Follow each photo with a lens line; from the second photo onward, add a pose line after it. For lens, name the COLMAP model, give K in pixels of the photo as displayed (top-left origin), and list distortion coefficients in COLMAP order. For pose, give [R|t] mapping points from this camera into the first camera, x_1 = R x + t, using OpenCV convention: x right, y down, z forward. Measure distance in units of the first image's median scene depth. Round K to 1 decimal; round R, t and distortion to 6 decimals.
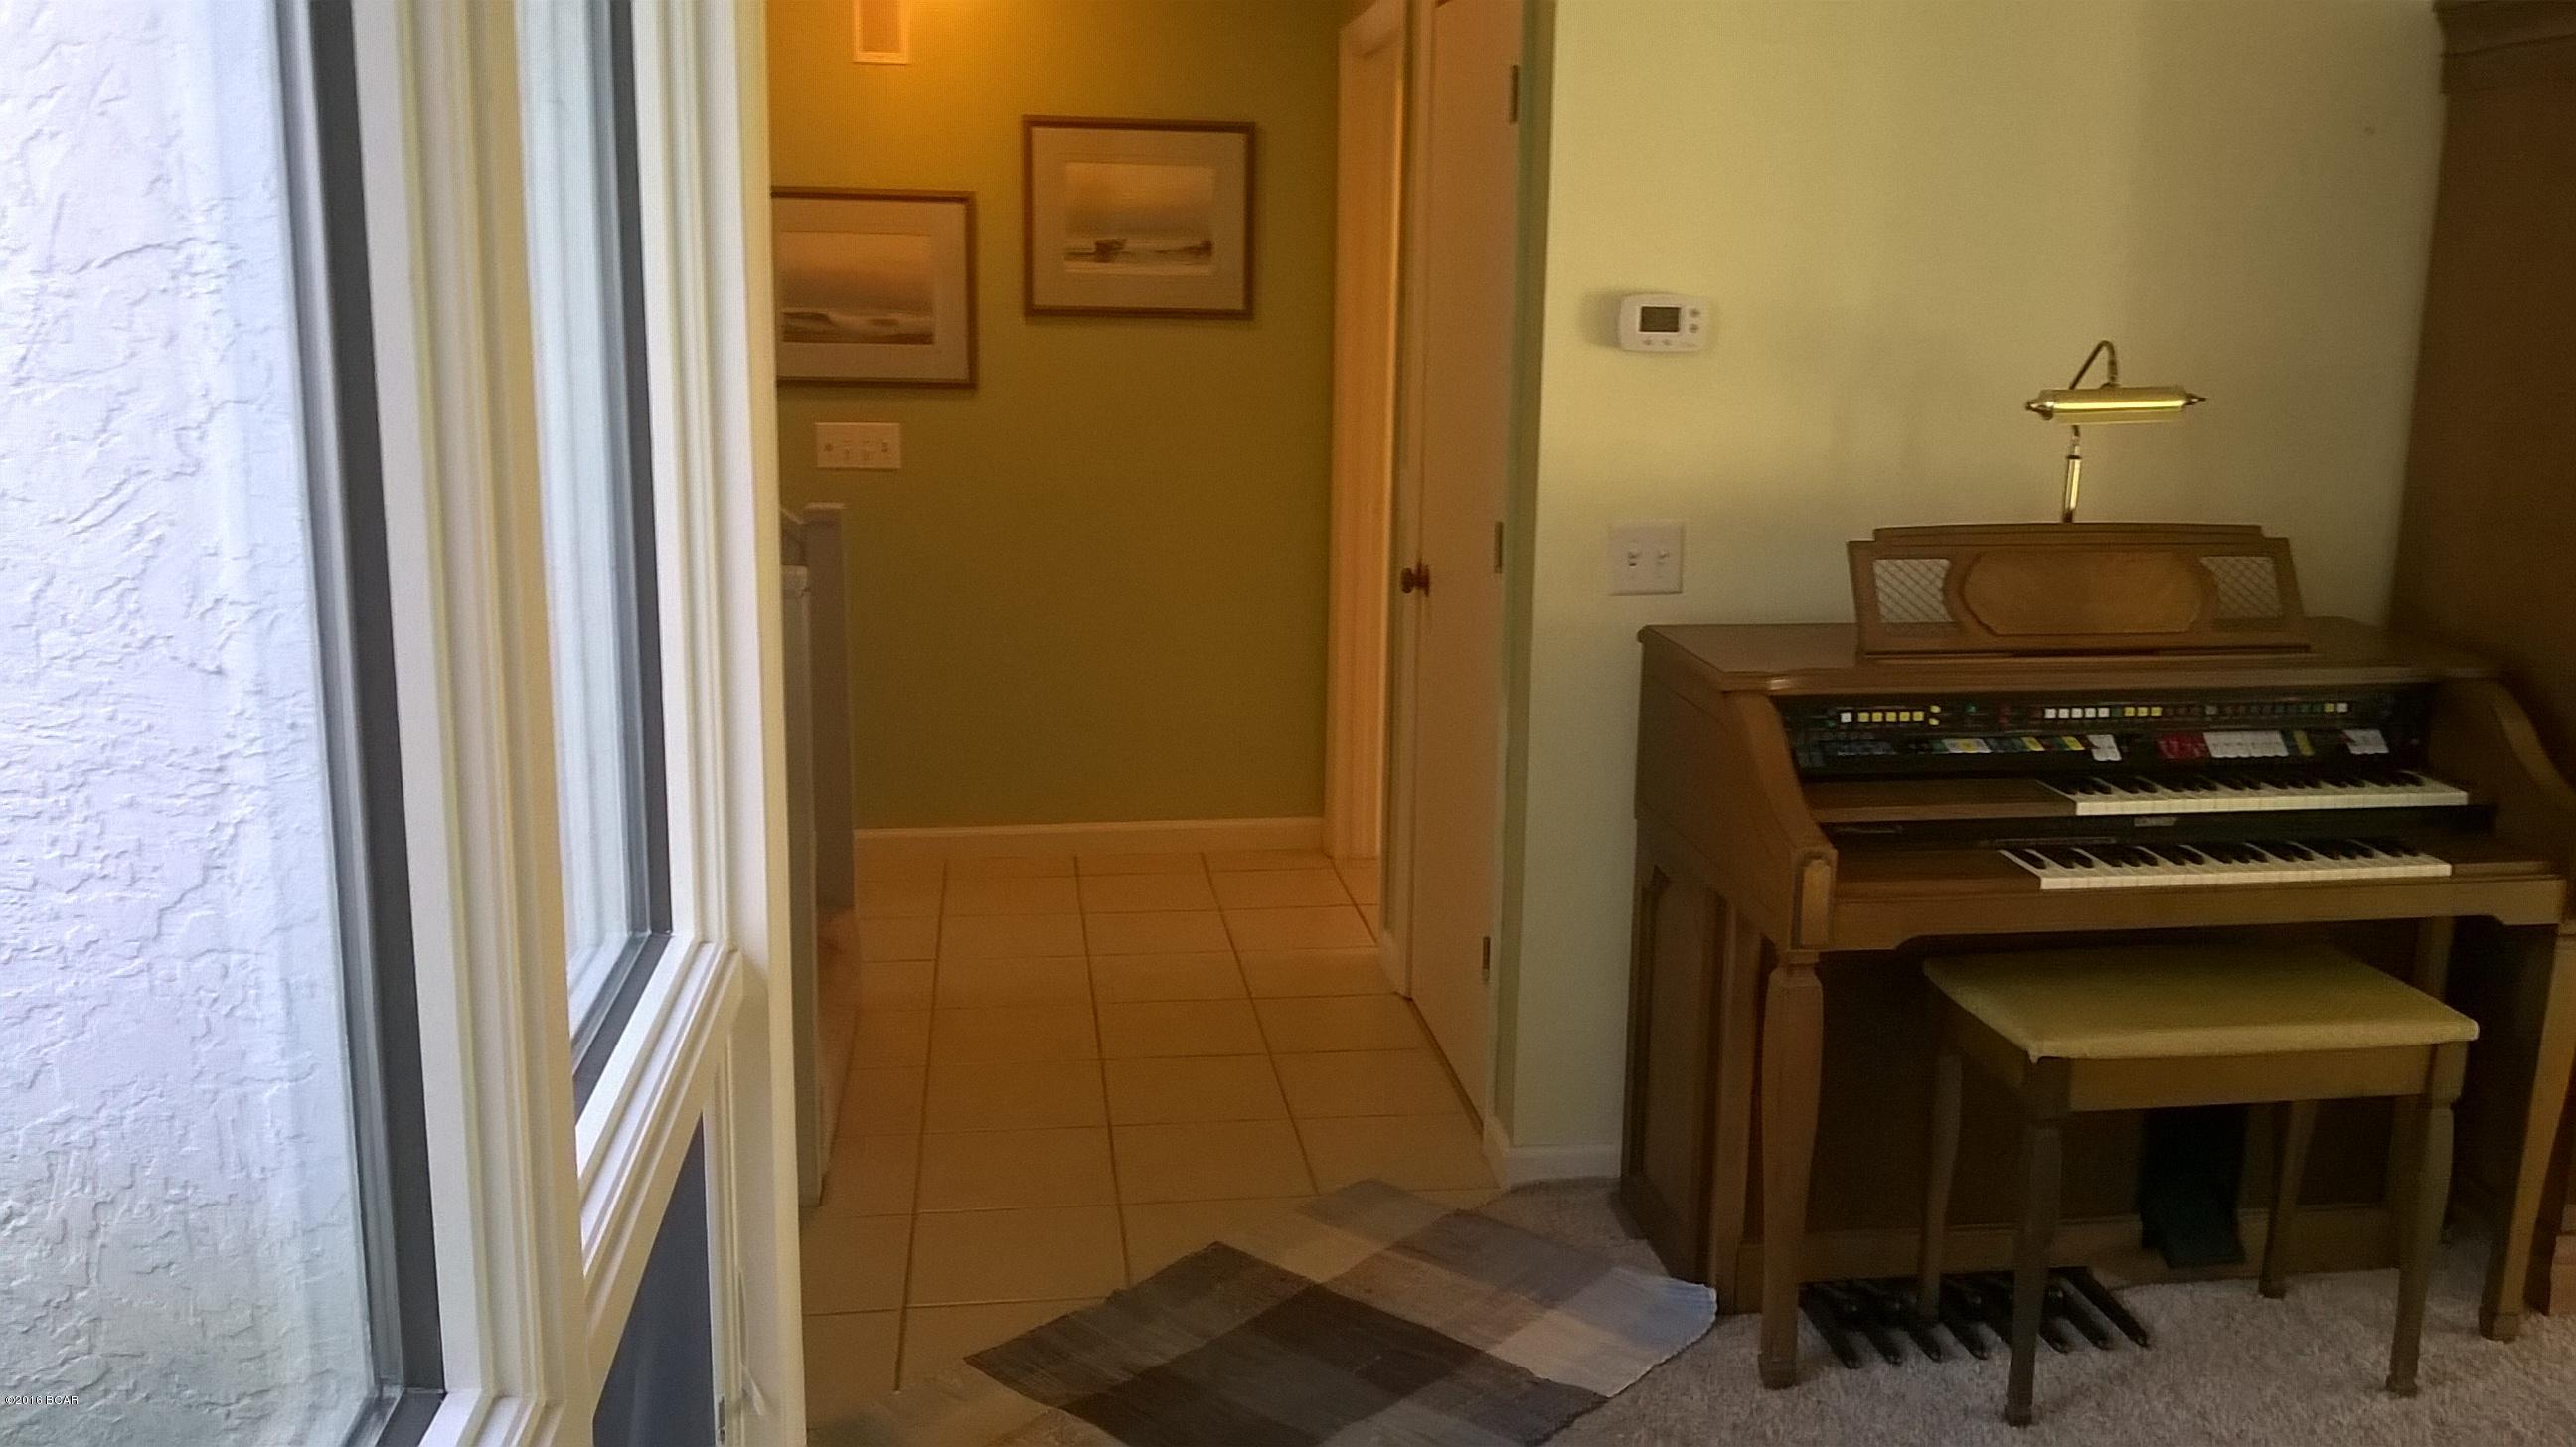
lens RADIAL K [[2143.3, 0, 1289.6], [0, 2143.3, 732.4], [0, 0, 1]] dist [0.072460, -0.148186]
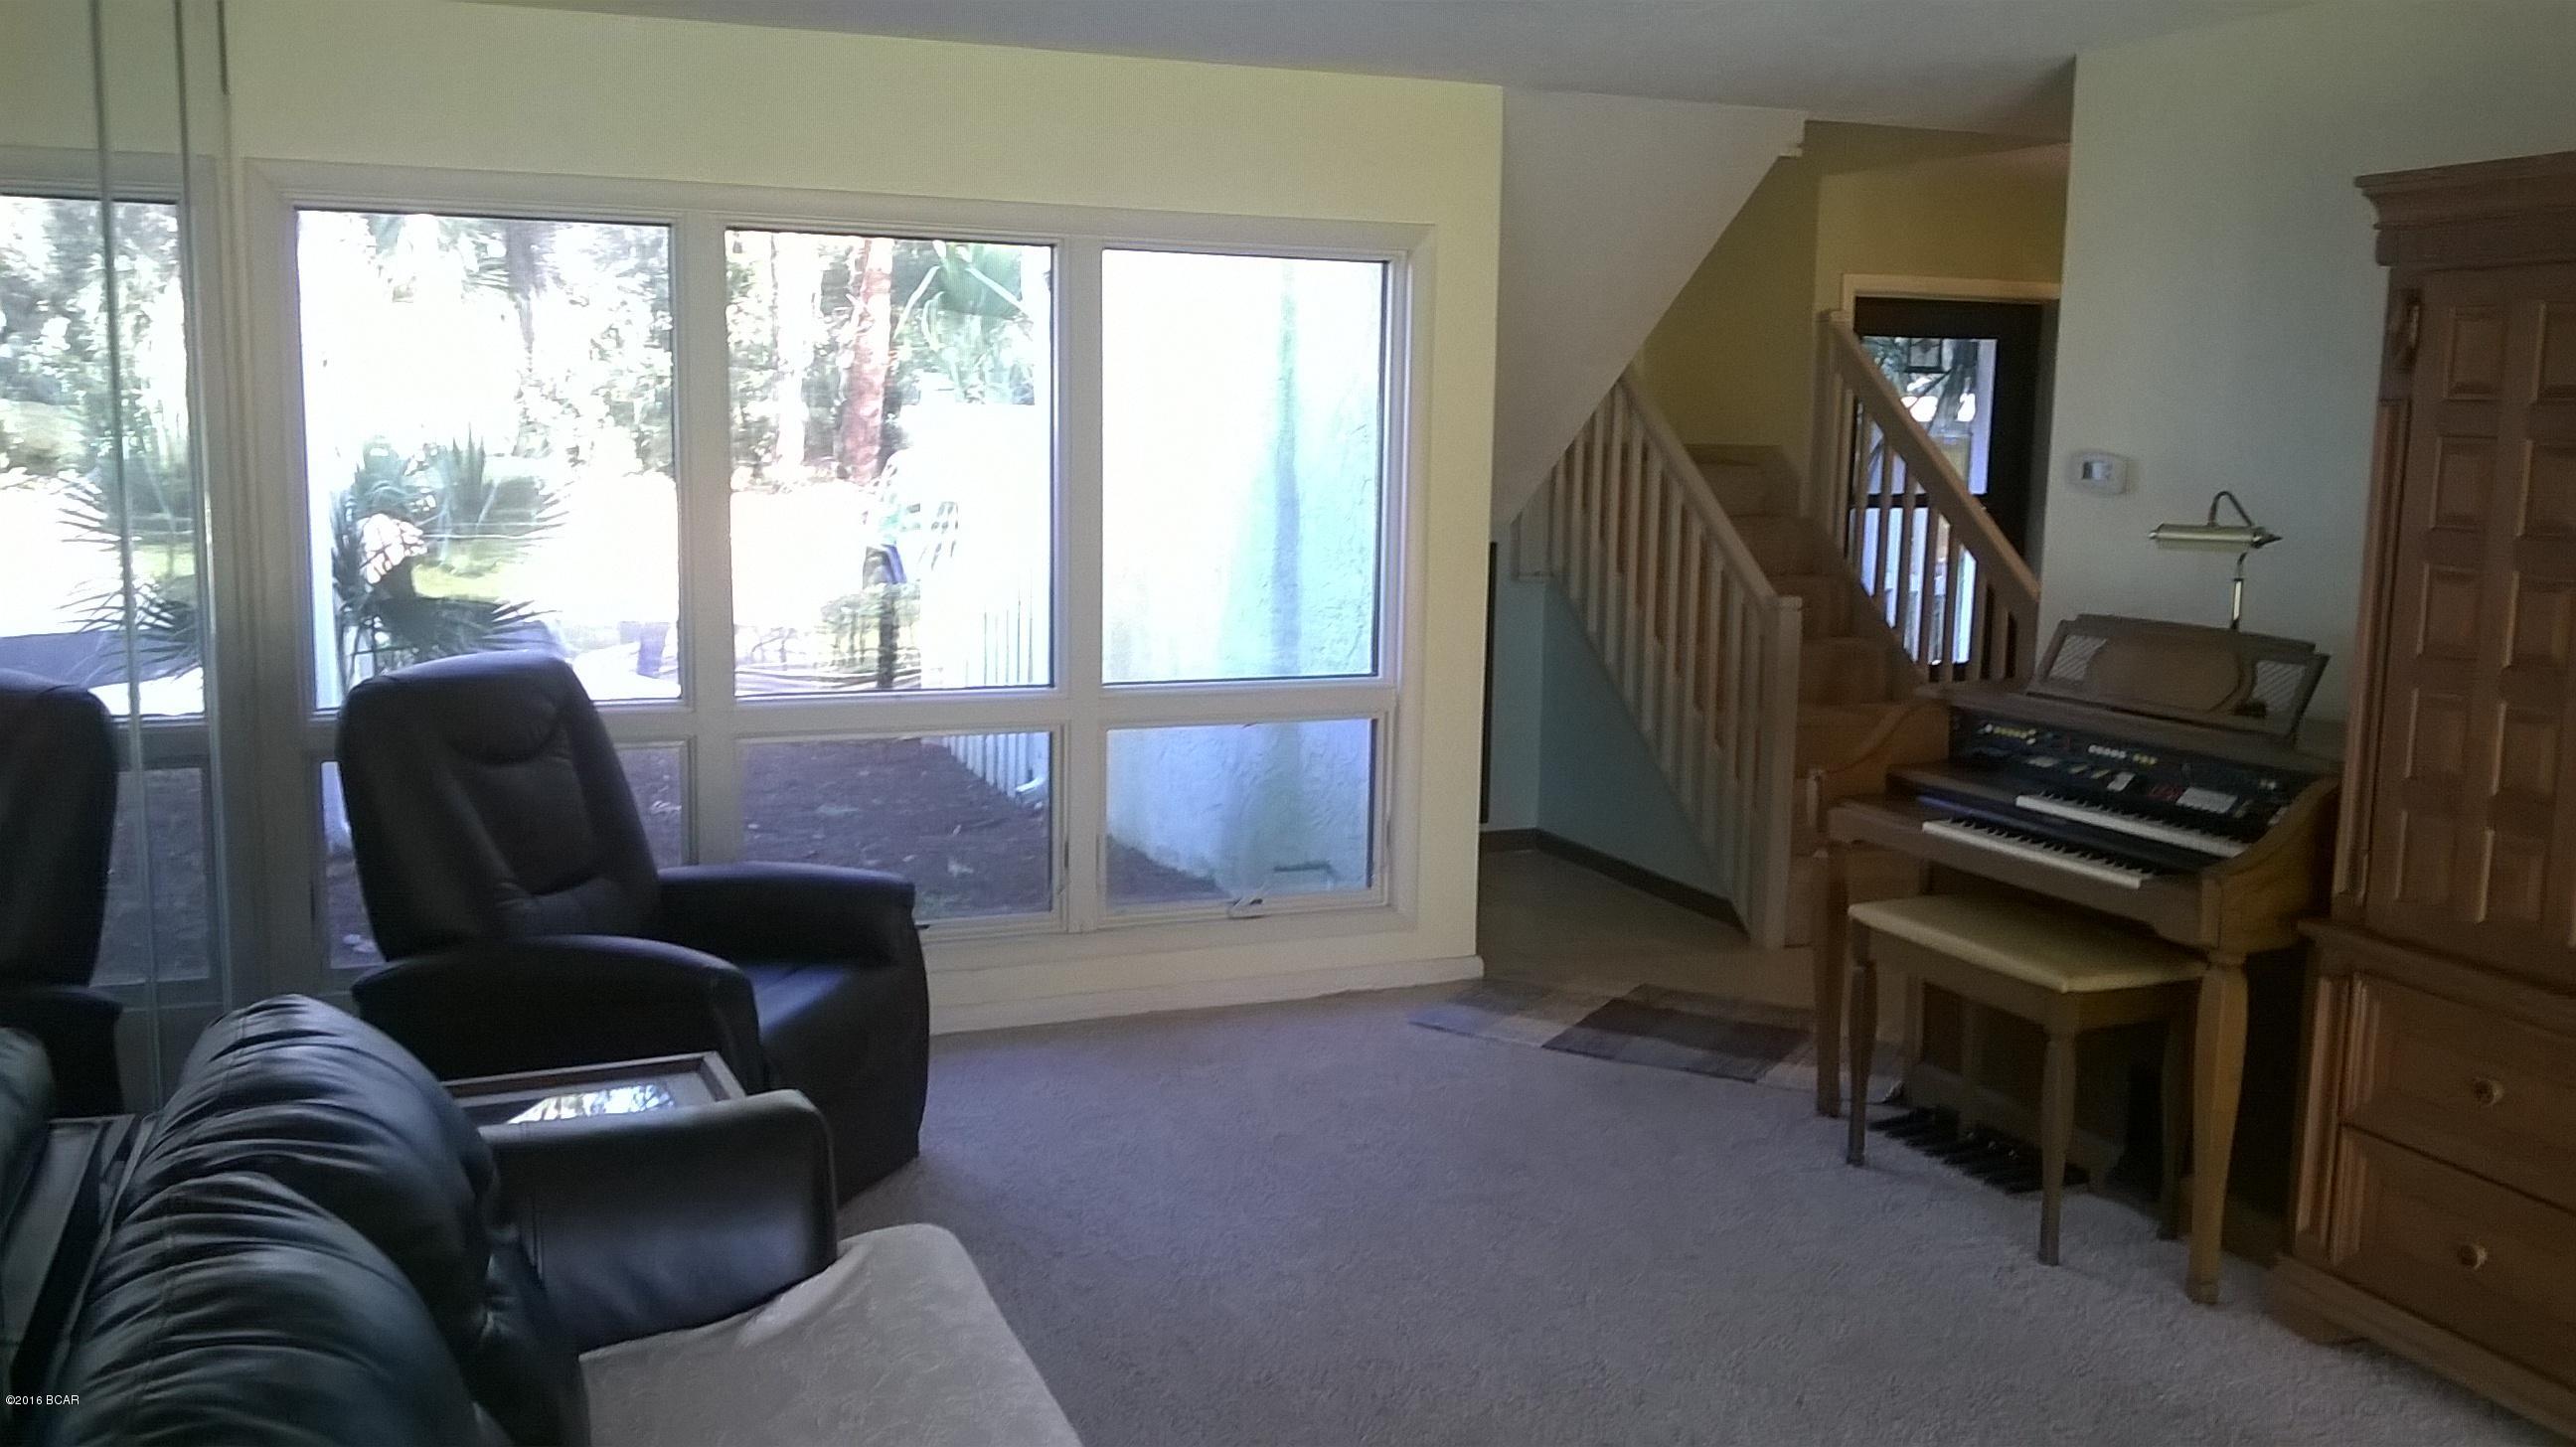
lens RADIAL K [[2143.3, 0, 1289.4], [0, 2143.3, 717.7], [0, 0, 1]] dist [0.072460, -0.148186]
pose [[0.237772, 0.126357, -0.963067, 1.569404], [-0.214977, 0.973759, 0.074685, -0.021286], [0.947233, 0.189279, 0.258696, 0.139657]]
